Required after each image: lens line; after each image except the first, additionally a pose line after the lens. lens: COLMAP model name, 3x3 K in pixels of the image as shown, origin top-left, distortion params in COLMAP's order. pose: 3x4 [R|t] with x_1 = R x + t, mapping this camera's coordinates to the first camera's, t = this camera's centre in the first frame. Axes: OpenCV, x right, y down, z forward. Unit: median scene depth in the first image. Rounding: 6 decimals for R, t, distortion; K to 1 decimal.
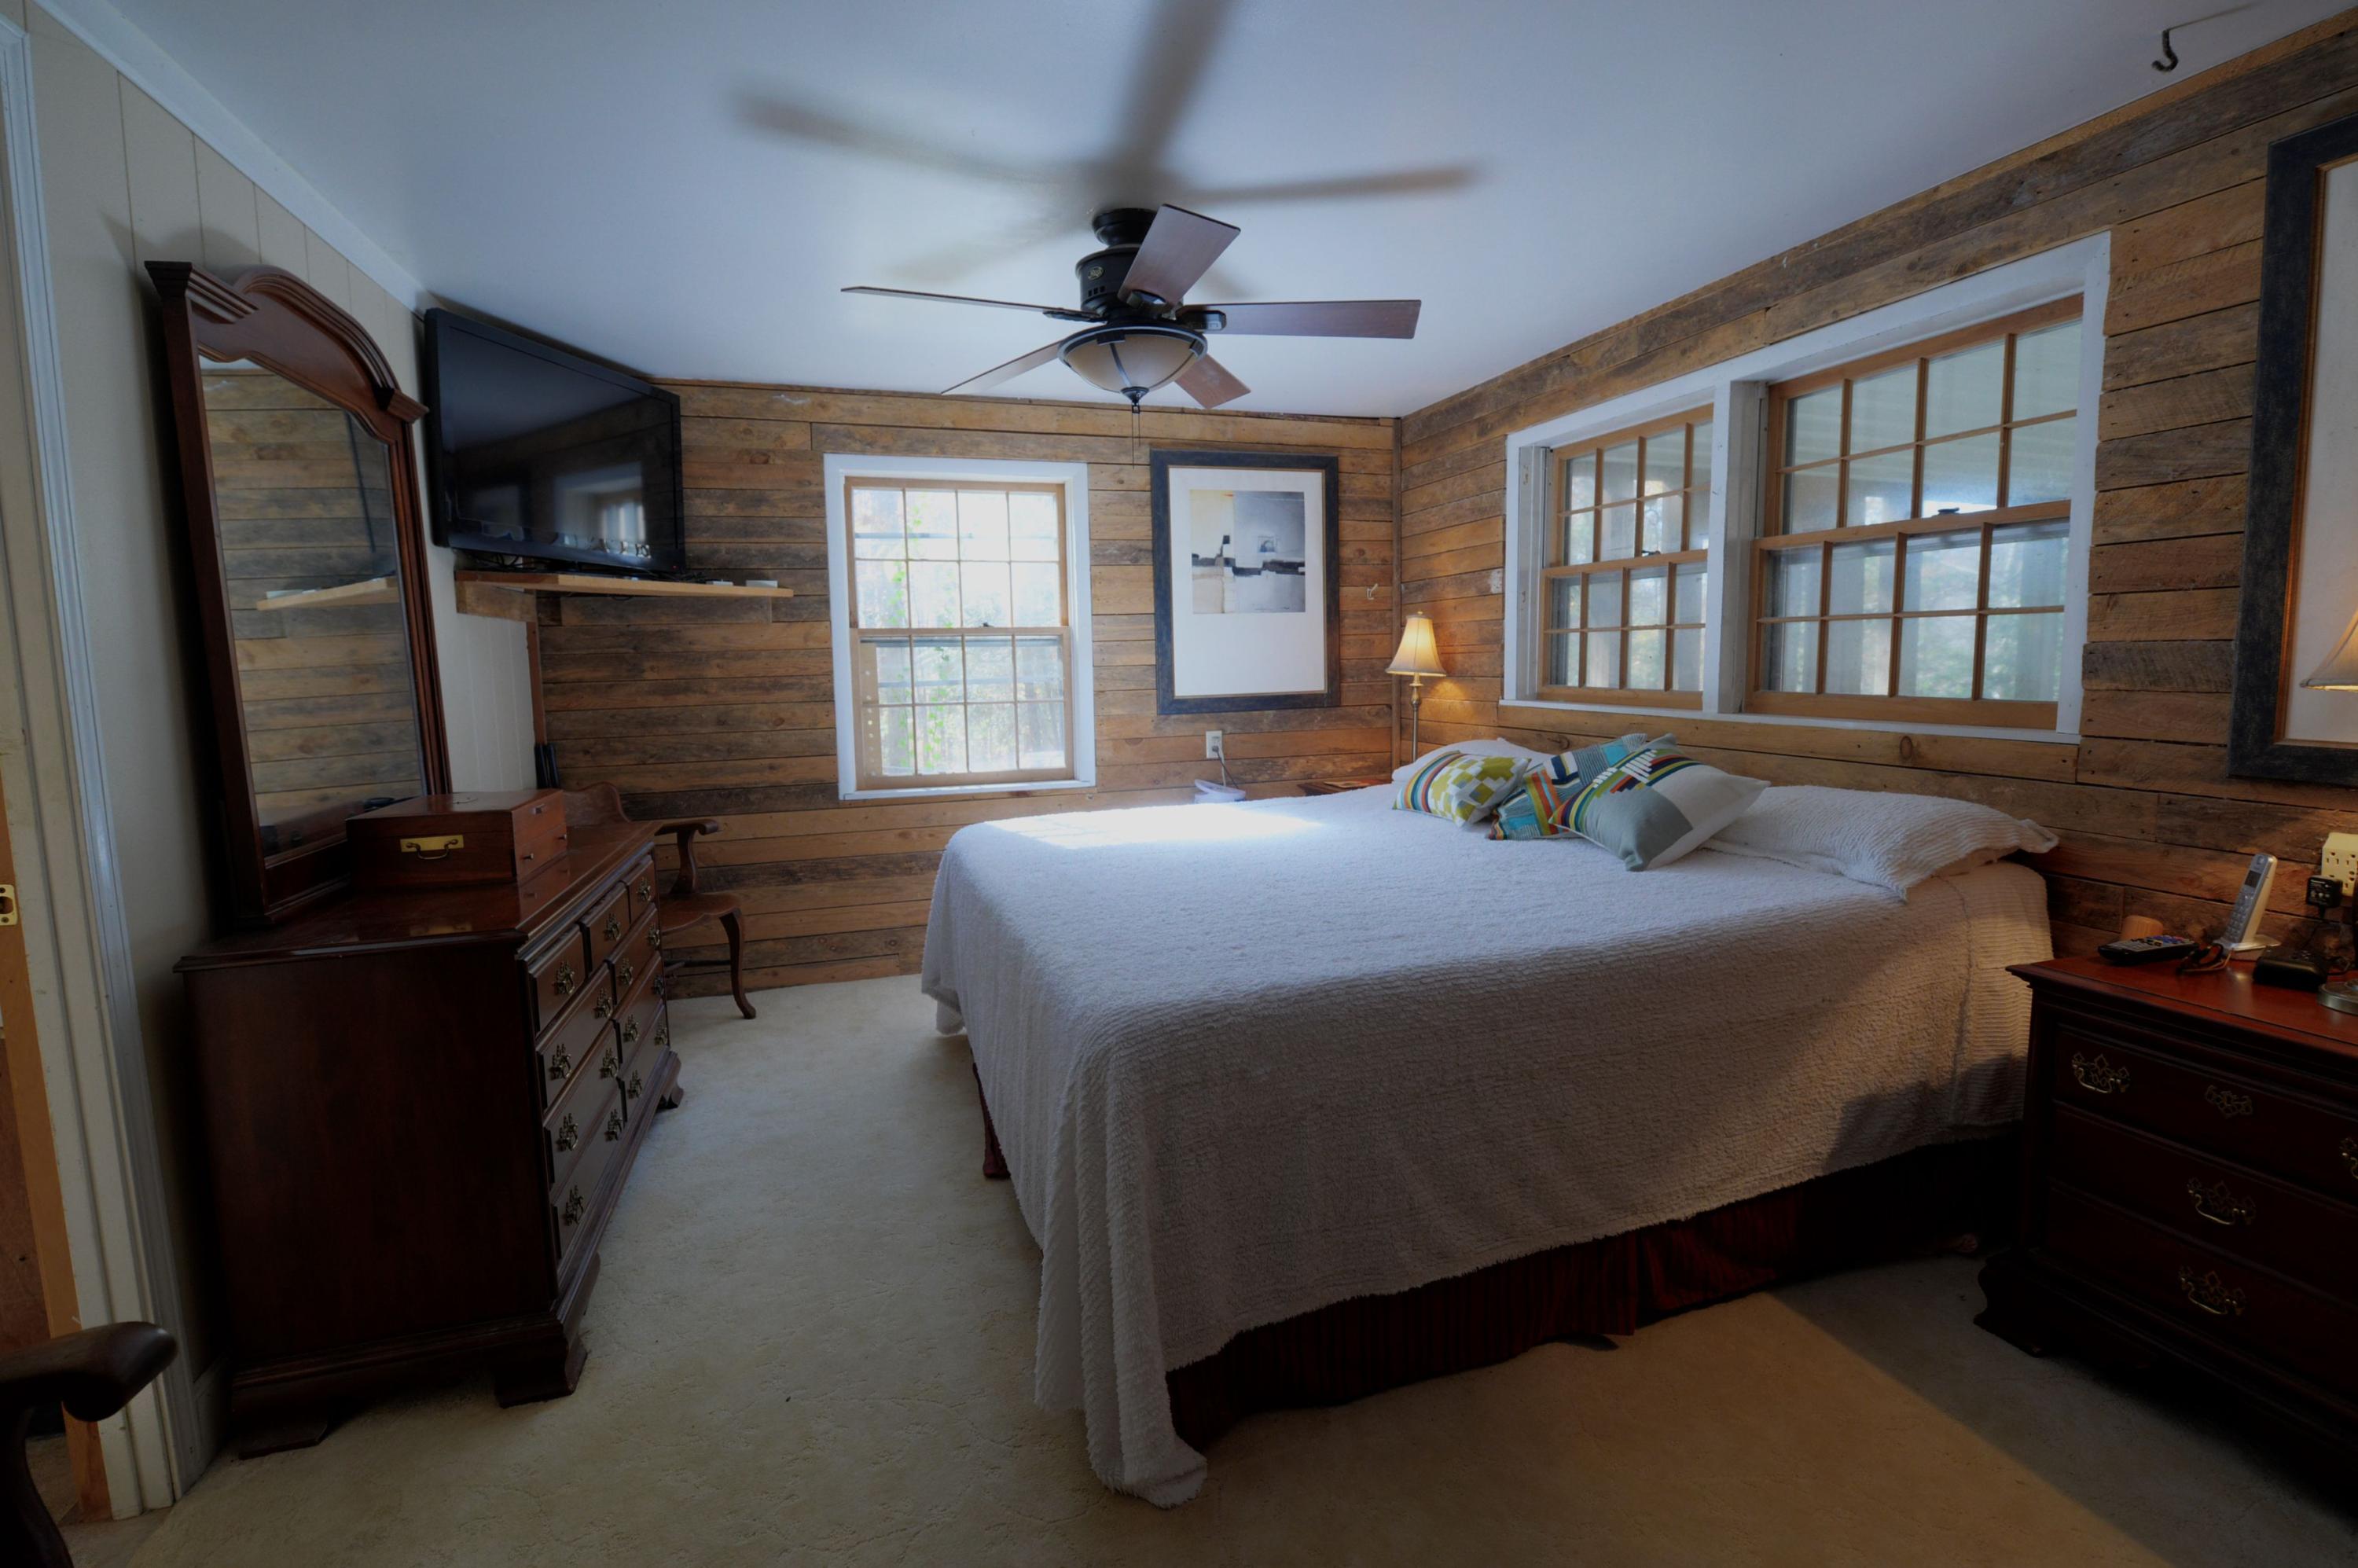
lens RADIAL K [[1060.6, 0, 1169.4], [0, 1060.6, 781.3], [0, 0, 1]] dist [-0.012442, -0.002712]
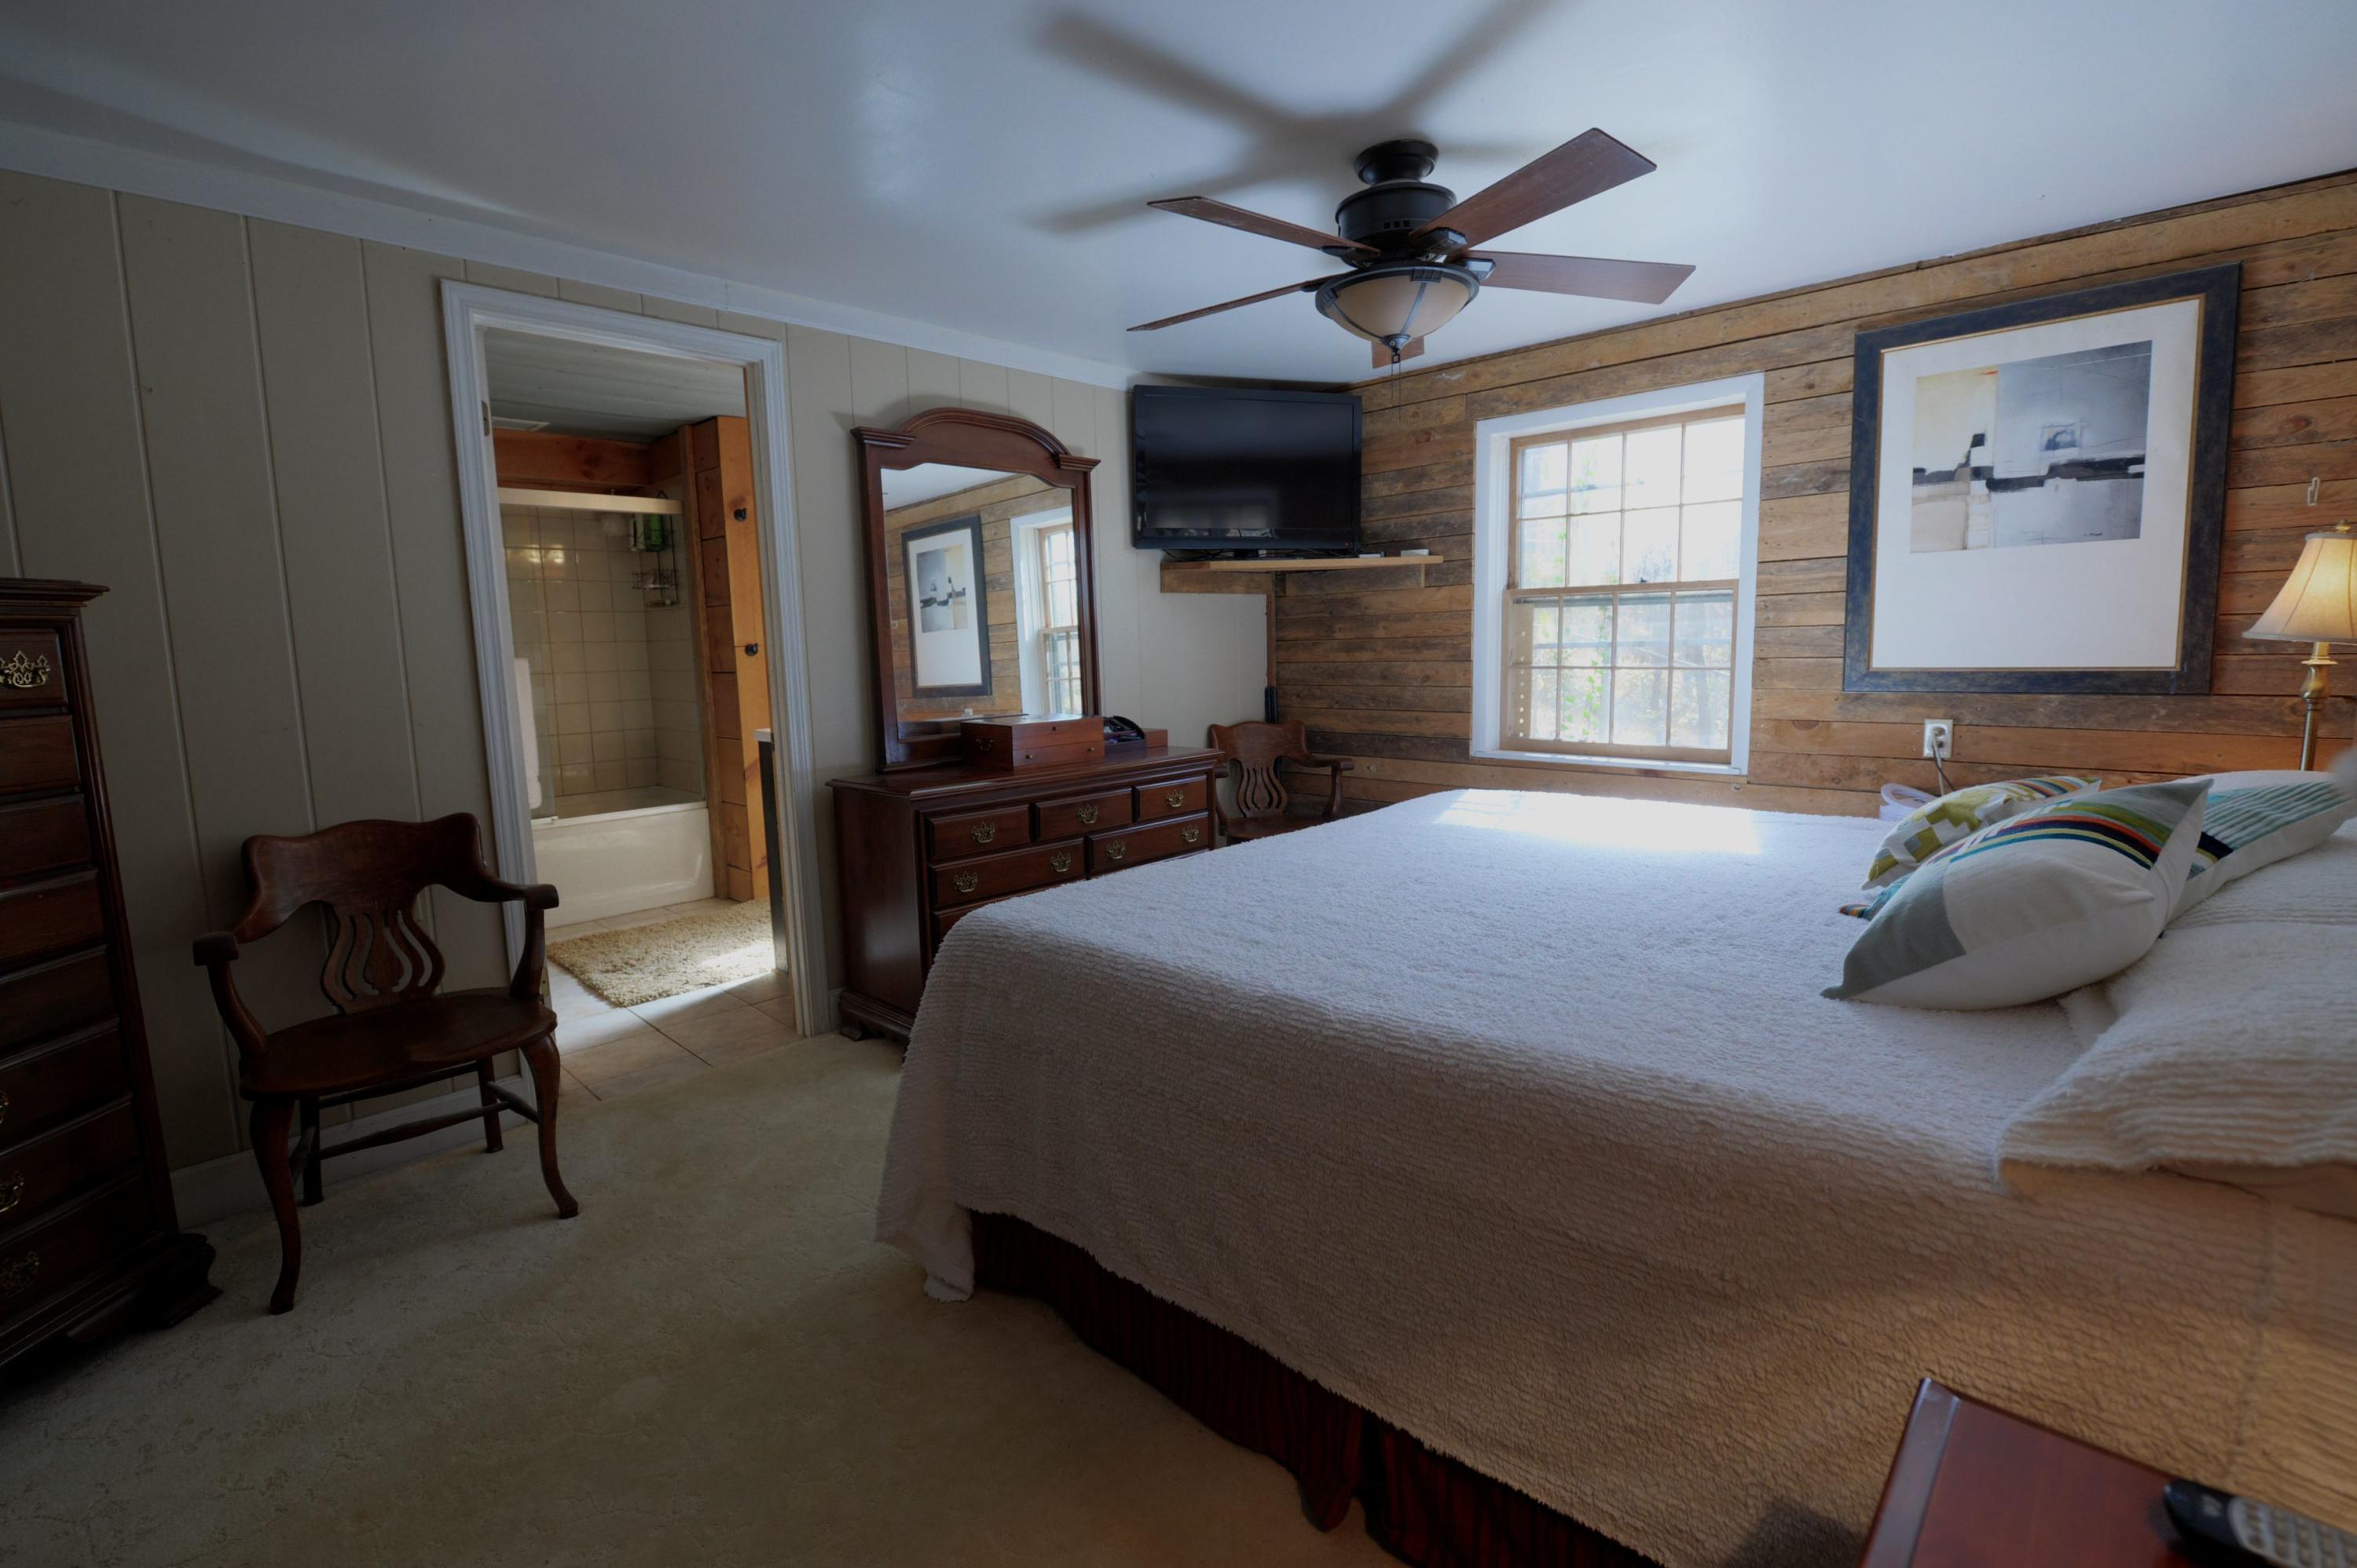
lens RADIAL K [[1060.1, 0, 1169.0], [0, 1060.1, 779.6], [0, 0, 1]] dist [-0.012442, -0.002712]
pose [[0.457920, 0.125999, -0.880019, 0.482614], [-0.085814, 0.991547, 0.097314, -0.036179], [0.884842, 0.030956, 0.464862, 0.257698]]
